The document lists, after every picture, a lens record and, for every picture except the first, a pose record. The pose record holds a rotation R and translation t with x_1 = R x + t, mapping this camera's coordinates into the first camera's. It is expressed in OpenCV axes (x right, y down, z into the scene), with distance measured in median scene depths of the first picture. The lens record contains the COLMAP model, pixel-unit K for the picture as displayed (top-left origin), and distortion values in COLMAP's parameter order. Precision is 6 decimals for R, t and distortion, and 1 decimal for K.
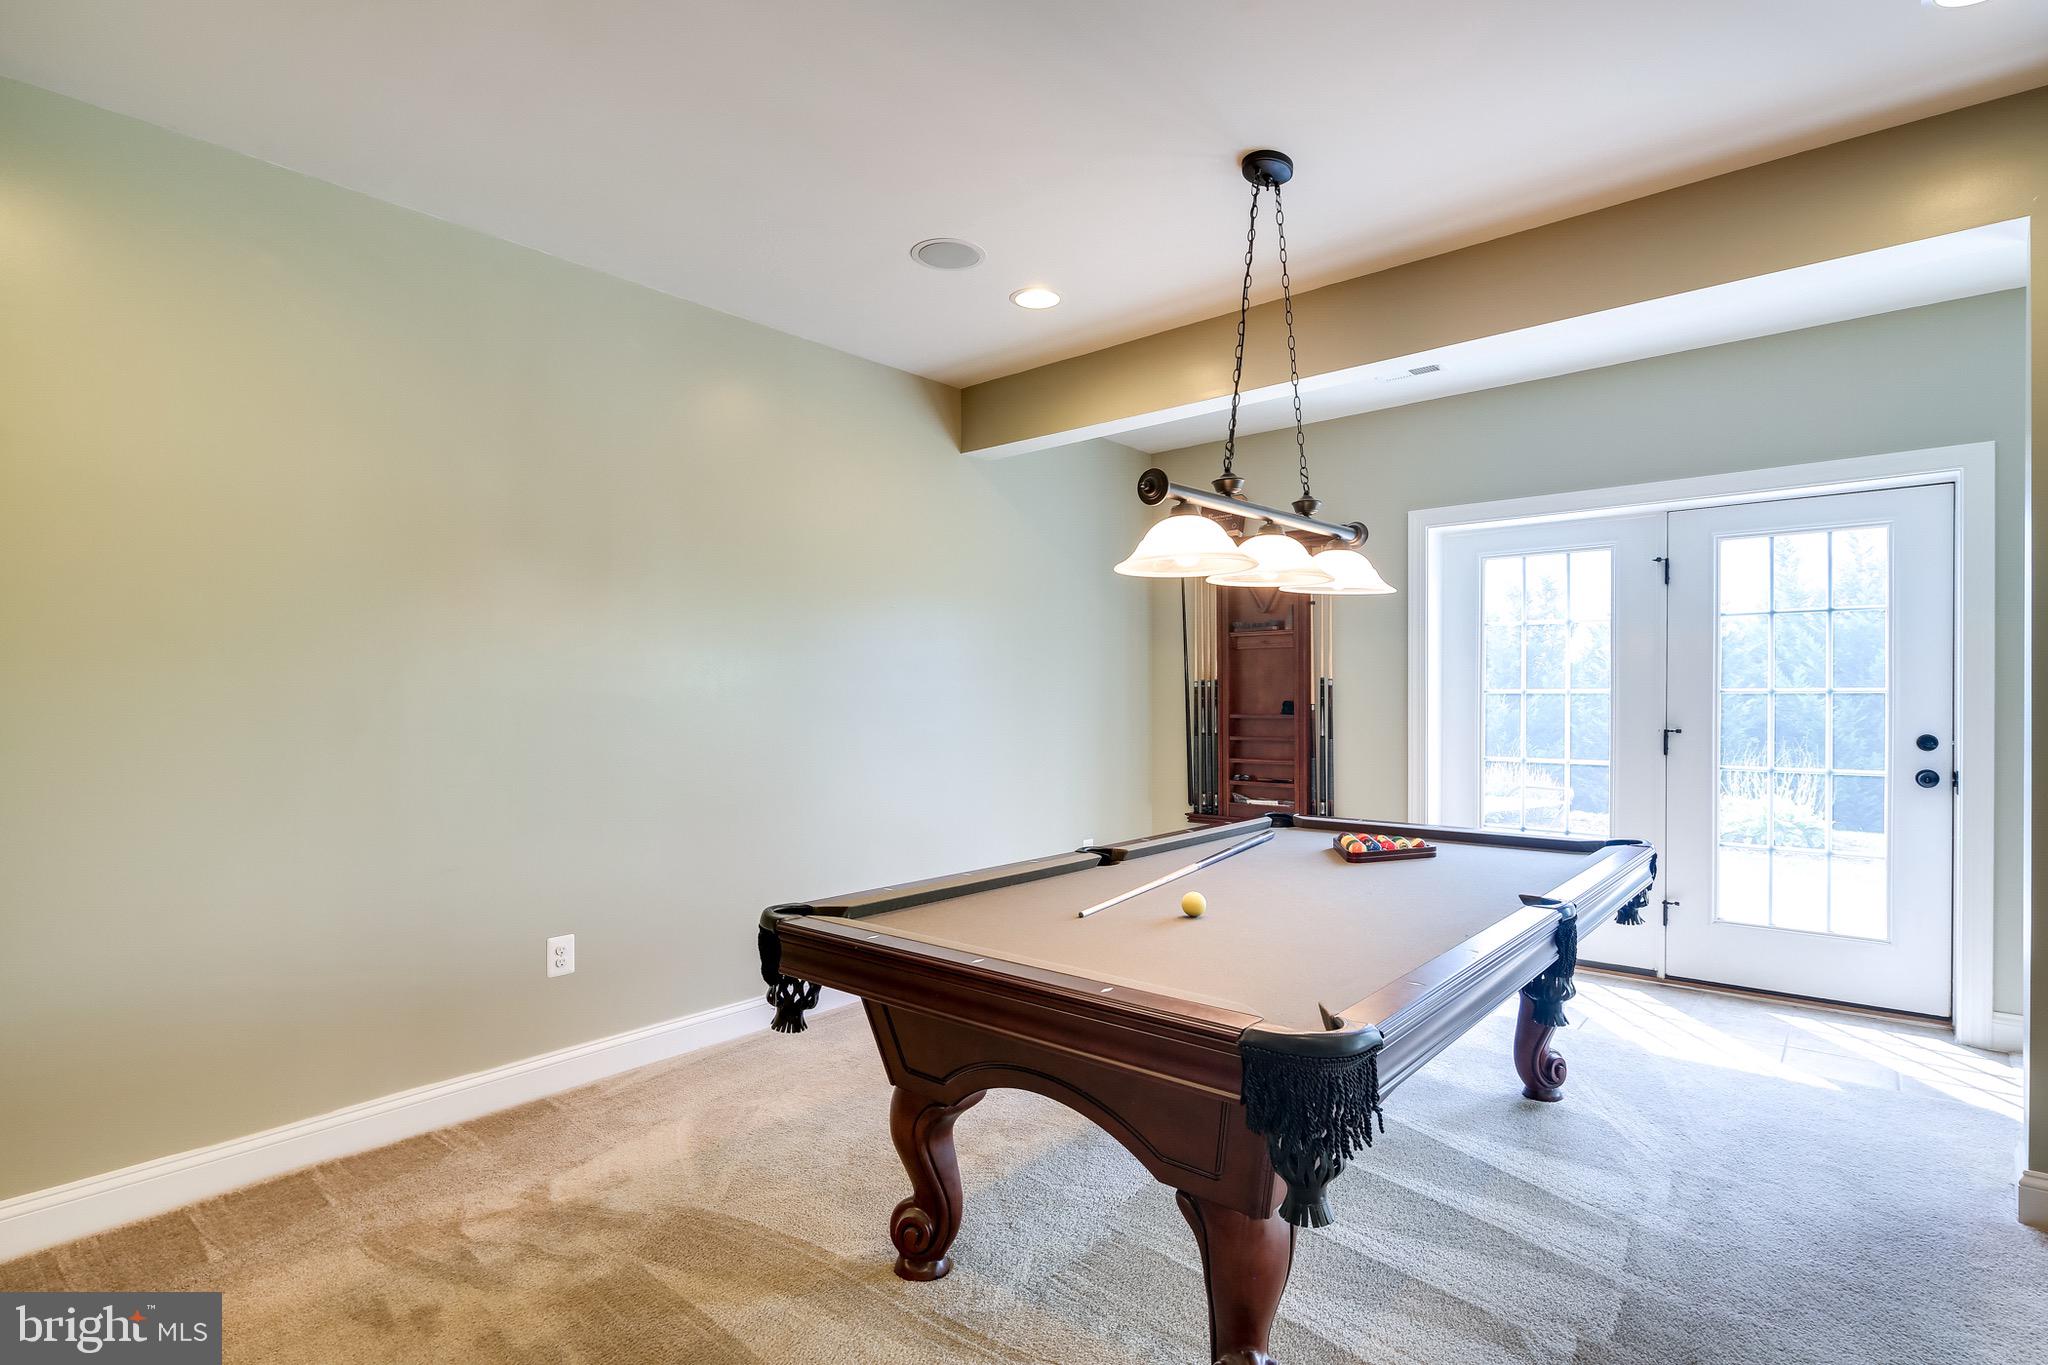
lens RADIAL K [[1003.4, 0, 1022.4], [0, 1003.4, 692.4], [0, 0, 1]] dist [0.004201, -0.002880]
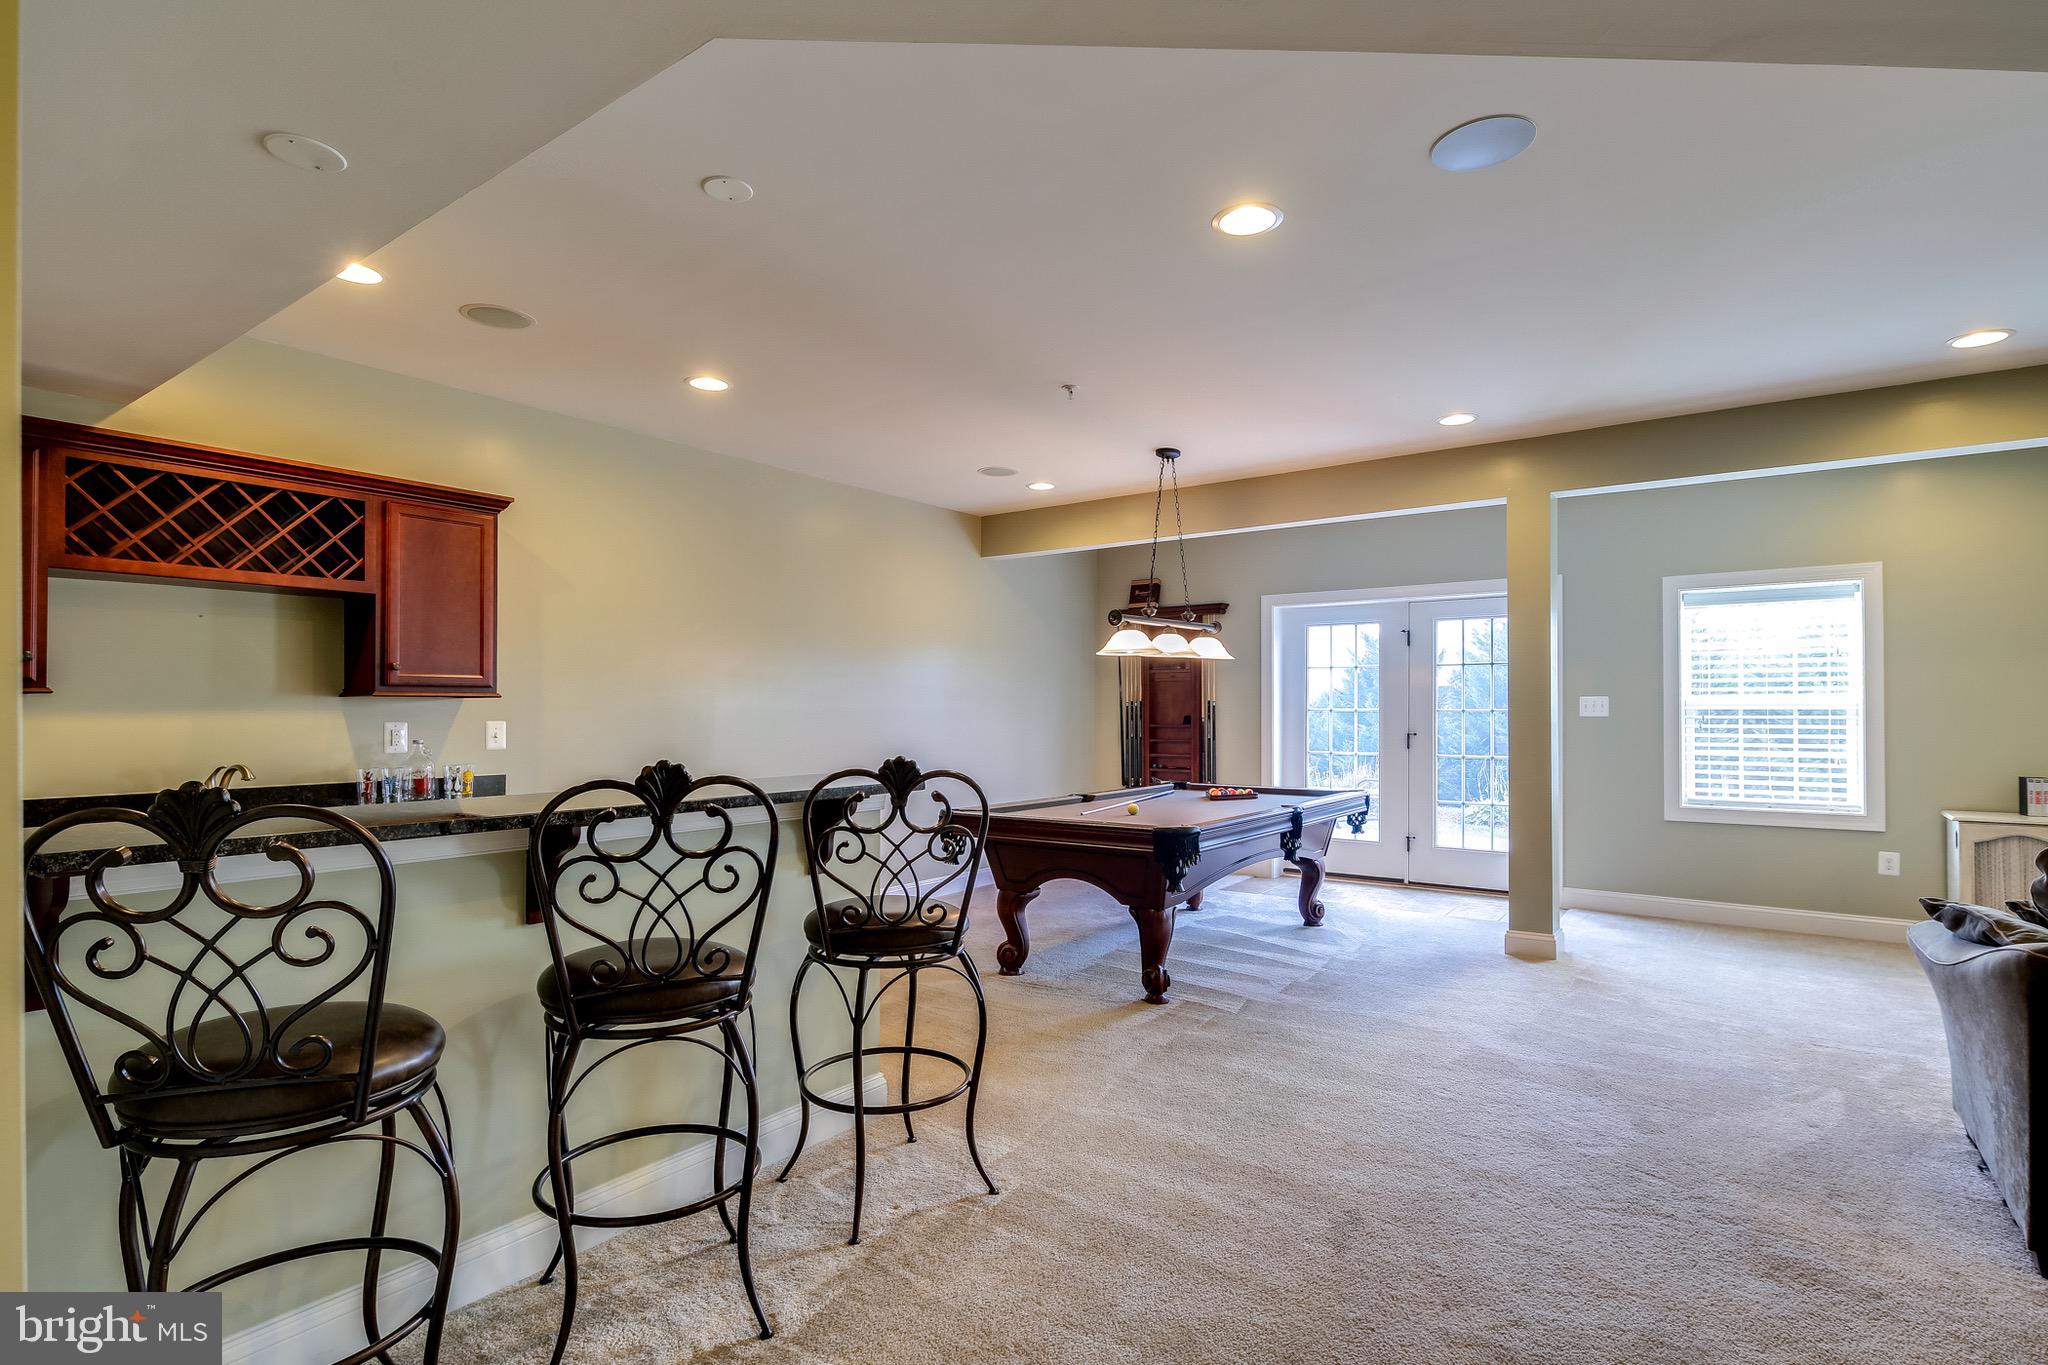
lens RADIAL K [[1003.4, 0, 1026.2], [0, 1003.4, 689.0], [0, 0, 1]] dist [0.004201, -0.002880]
pose [[0.996700, 0.004450, 0.081048, -0.162920], [-0.002955, 0.999823, -0.018562, -0.004676], [-0.081116, 0.018261, 0.996537, -0.790672]]
